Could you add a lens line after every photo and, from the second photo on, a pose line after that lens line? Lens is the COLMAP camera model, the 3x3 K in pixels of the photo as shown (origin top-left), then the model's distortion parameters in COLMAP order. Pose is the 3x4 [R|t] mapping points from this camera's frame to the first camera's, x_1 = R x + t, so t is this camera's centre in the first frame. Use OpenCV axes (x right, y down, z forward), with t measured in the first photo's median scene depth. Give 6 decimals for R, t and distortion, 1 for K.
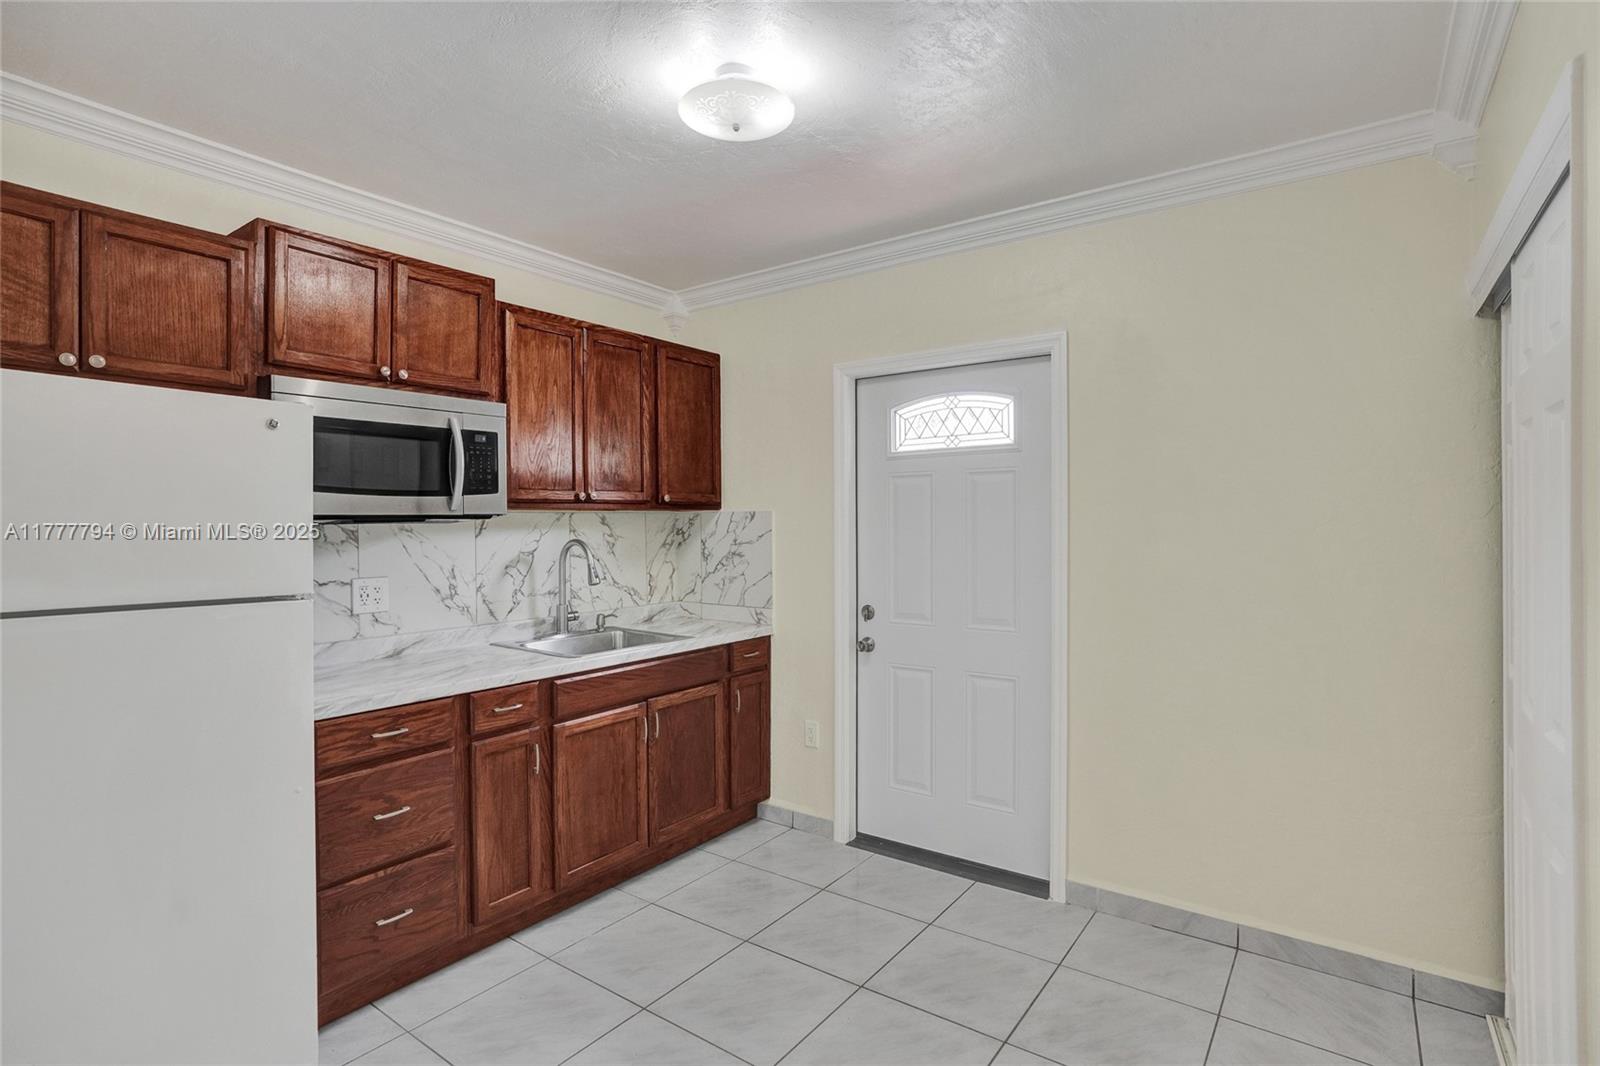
lens RADIAL K [[766.1, 0, 805.6], [0, 766.1, 525.8], [0, 0, 1]] dist [-0.049076, 0.022822]
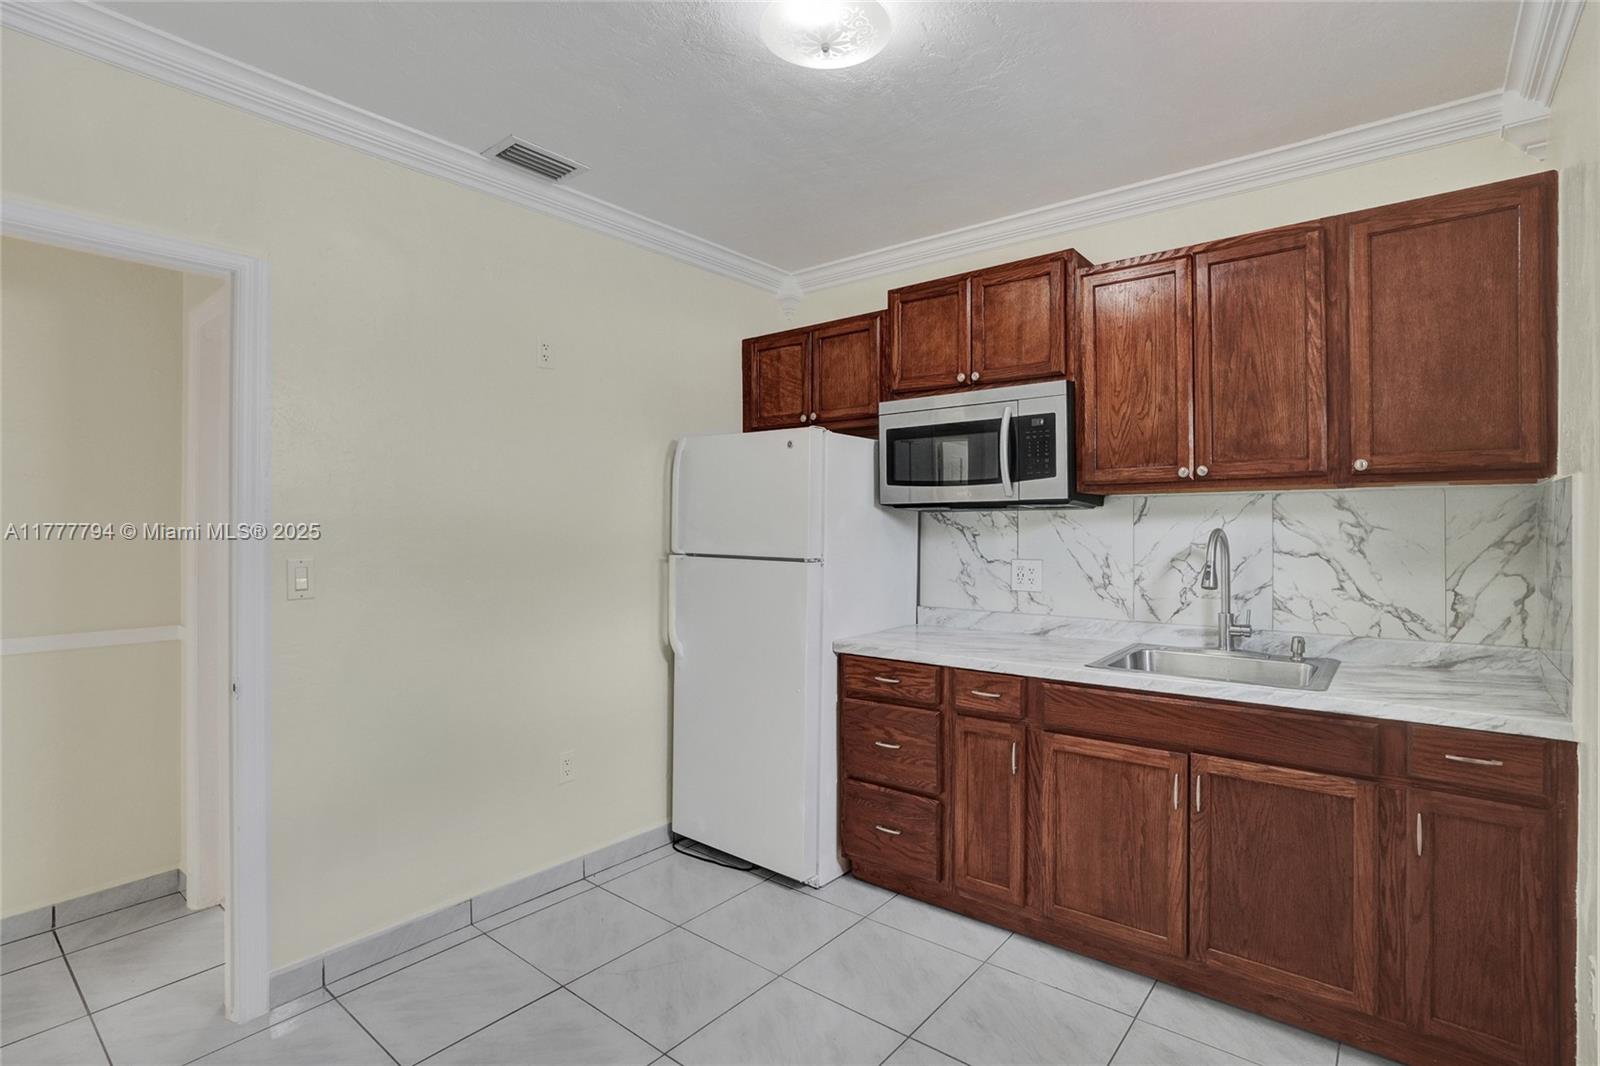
lens RADIAL K [[766.1, 0, 803.5], [0, 766.1, 525.9], [0, 0, 1]] dist [-0.049076, 0.022822]
pose [[-0.036174, 0.008604, -0.999308, 0.528529], [-0.000190, 0.999963, 0.008617, 0.009676], [0.999345, 0.000502, -0.036171, 0.686116]]
